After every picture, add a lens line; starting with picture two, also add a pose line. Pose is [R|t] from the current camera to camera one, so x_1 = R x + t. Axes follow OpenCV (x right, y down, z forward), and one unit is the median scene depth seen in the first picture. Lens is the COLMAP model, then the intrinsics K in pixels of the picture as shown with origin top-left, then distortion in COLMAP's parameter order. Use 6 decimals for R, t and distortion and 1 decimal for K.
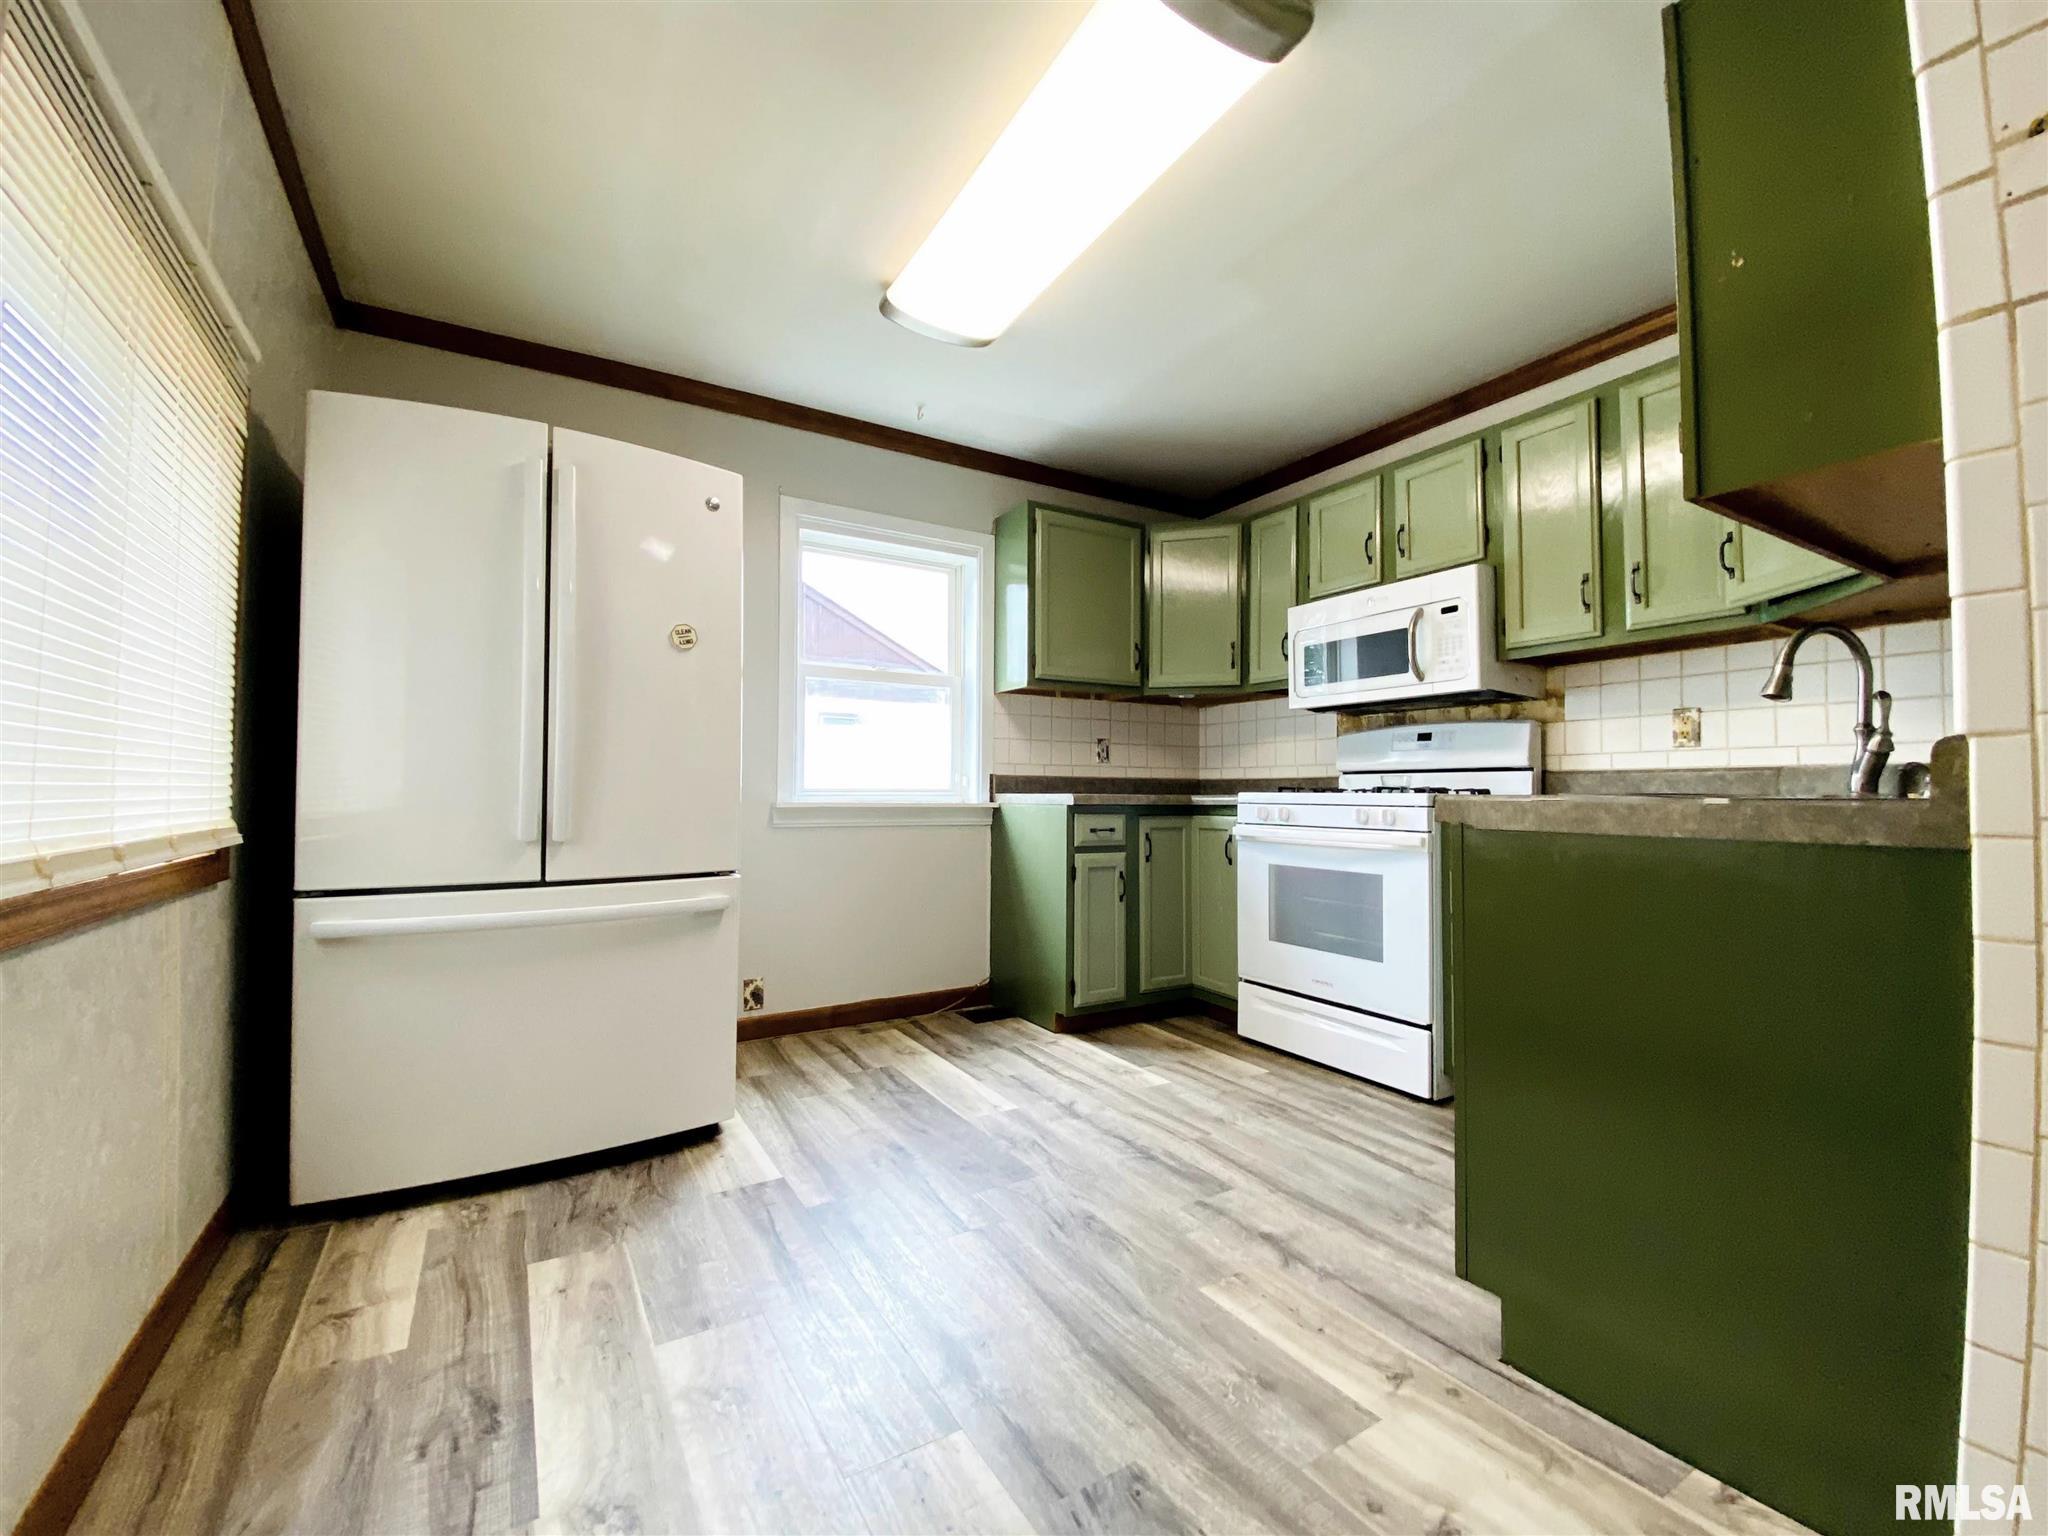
lens RADIAL K [[838.6, 0, 1026.0], [0, 838.6, 762.5], [0, 0, 1]] dist [0.003072, -0.013243]
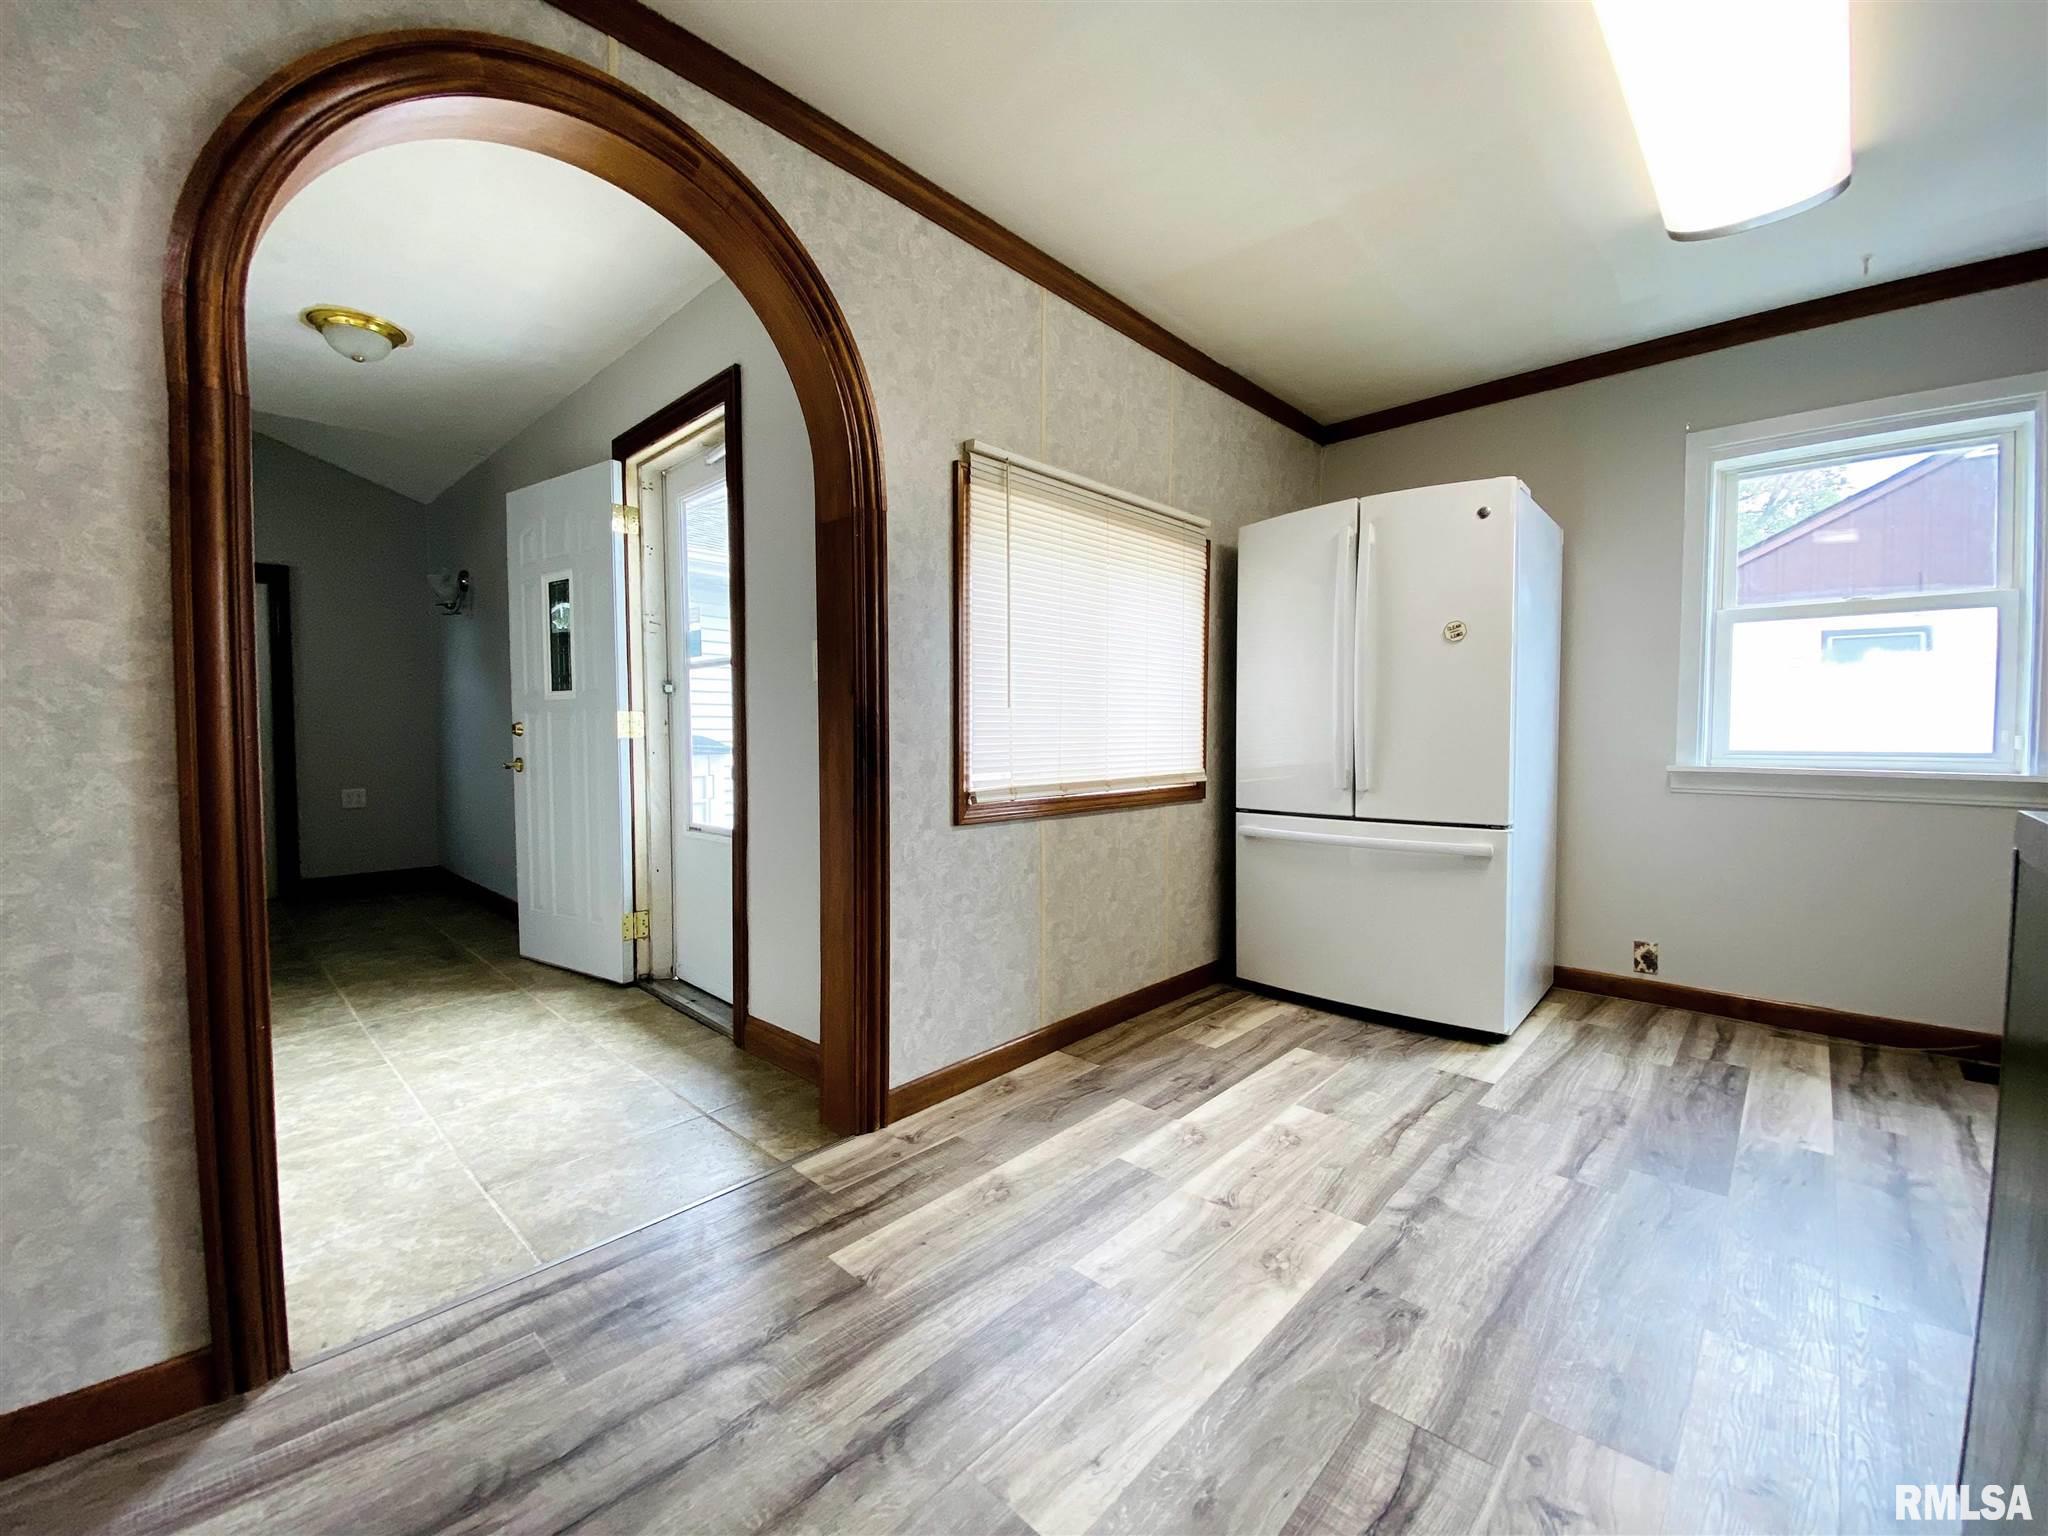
lens RADIAL K [[838.6, 0, 1042.8], [0, 838.6, 767.8], [0, 0, 1]] dist [0.003072, -0.013243]
pose [[0.272549, 0.037540, -0.961409, 0.658166], [0.032230, 0.998322, 0.048118, -0.030428], [0.961602, -0.044100, 0.270881, 0.081398]]
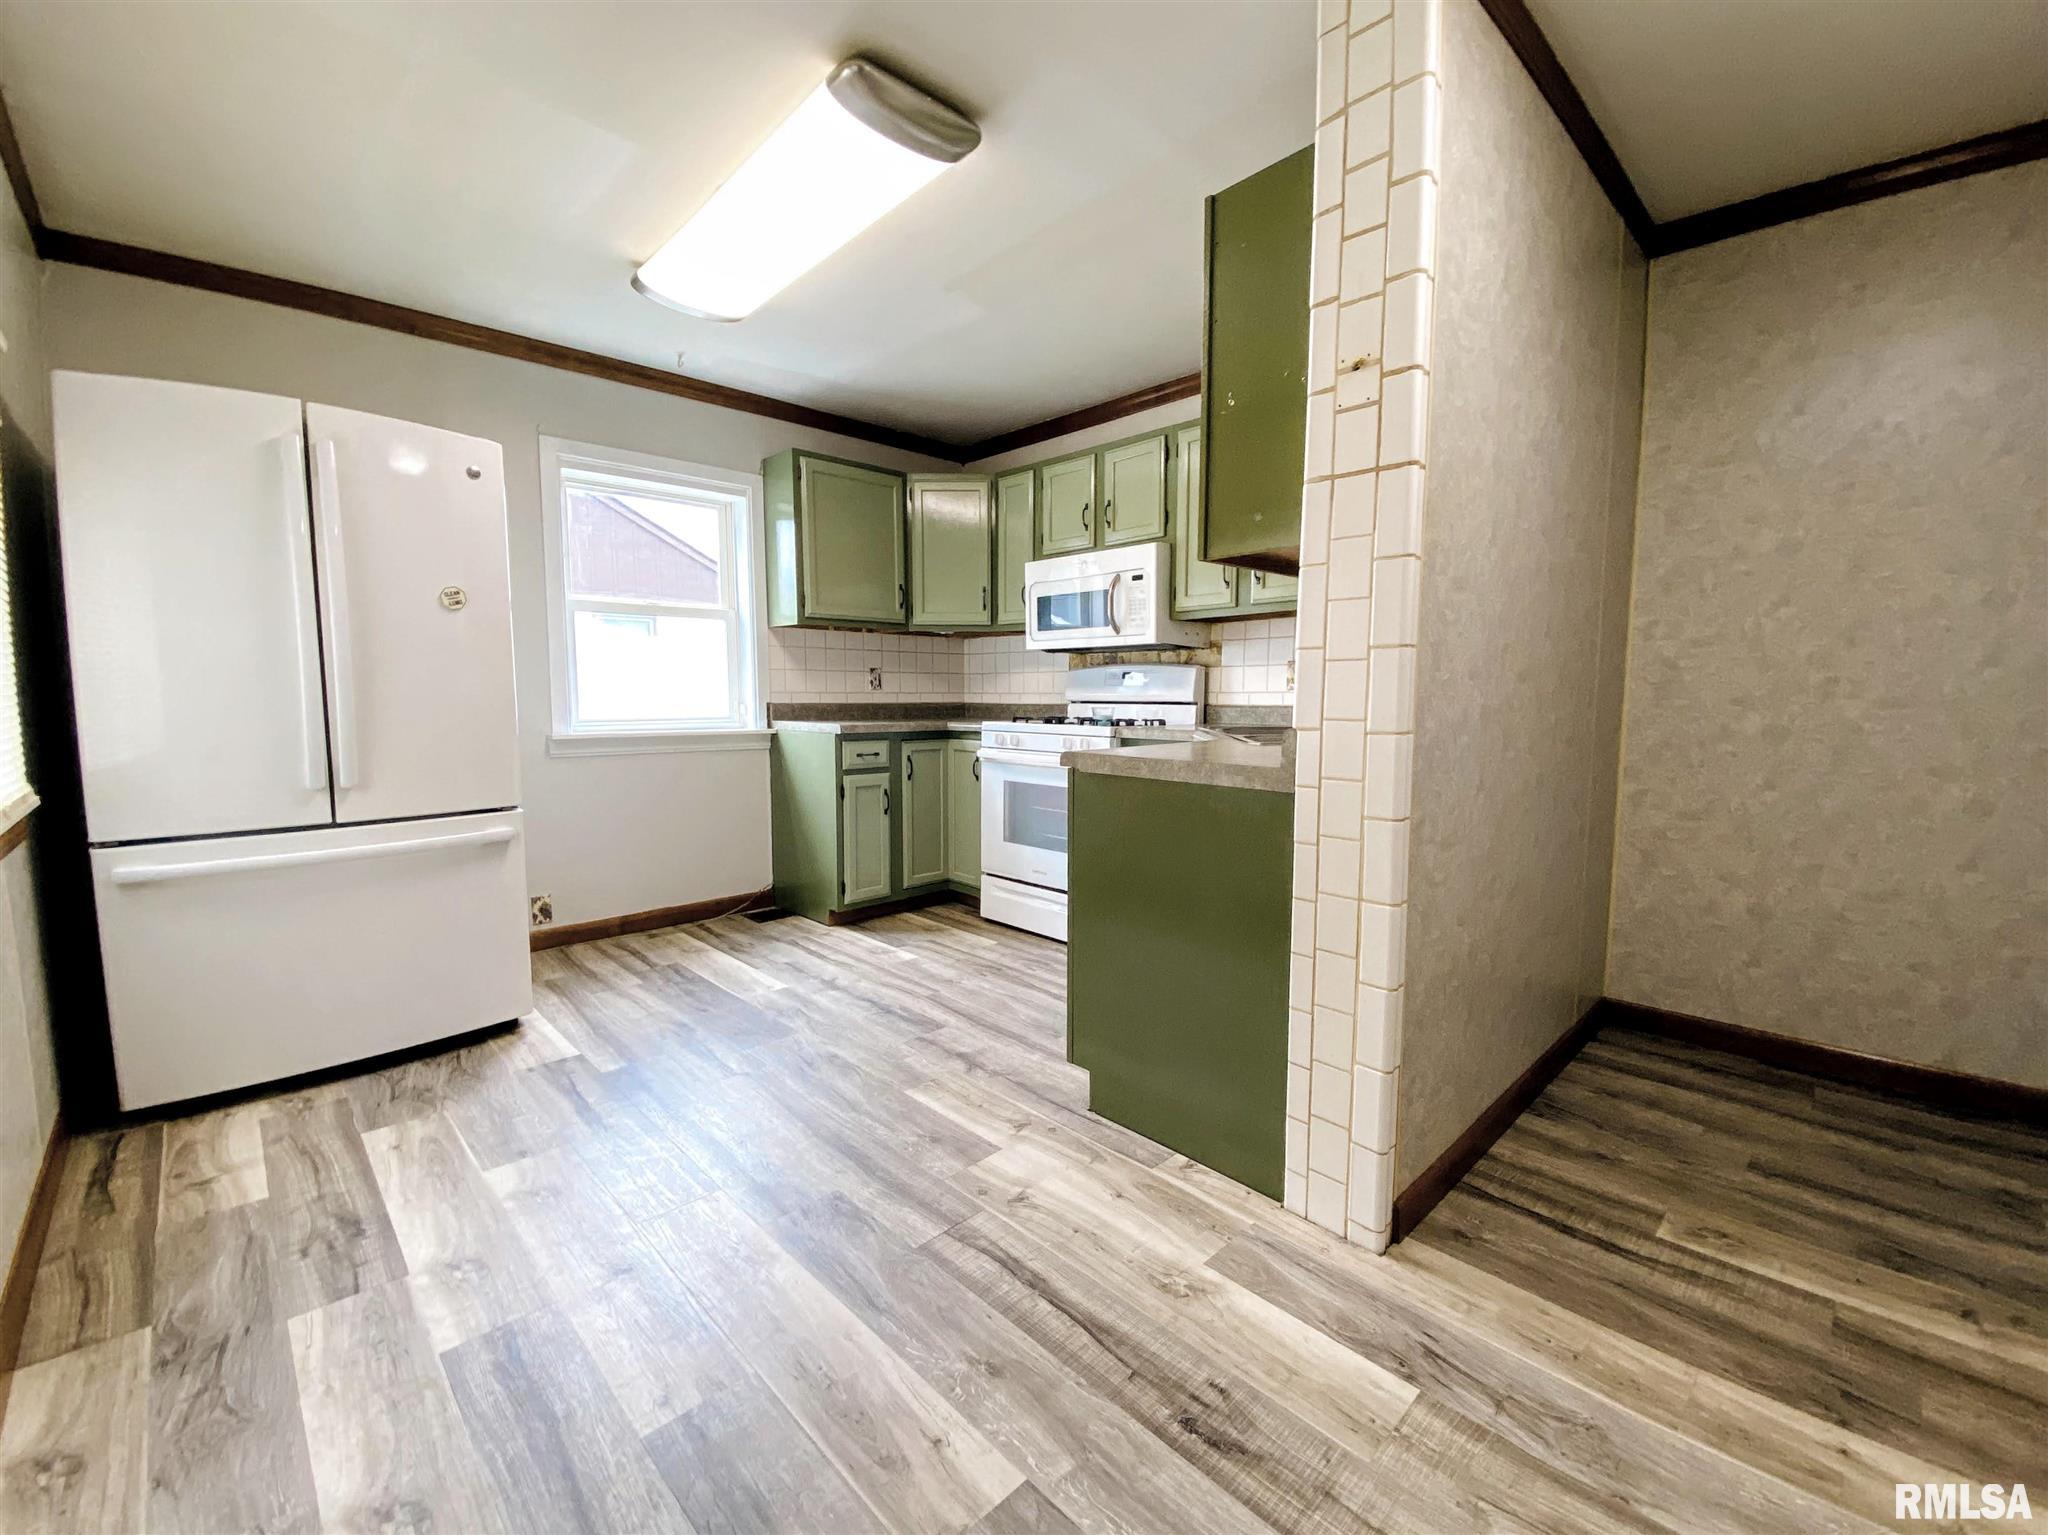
lens RADIAL K [[838.6, 0, 1026.9], [0, 838.6, 770.8], [0, 0, 1]] dist [0.003072, -0.013243]
pose [[0.974619, -0.022825, 0.222704, 0.081026], [-0.006260, 0.991622, 0.129025, -0.076261], [-0.223783, -0.127144, 0.966310, -0.273803]]
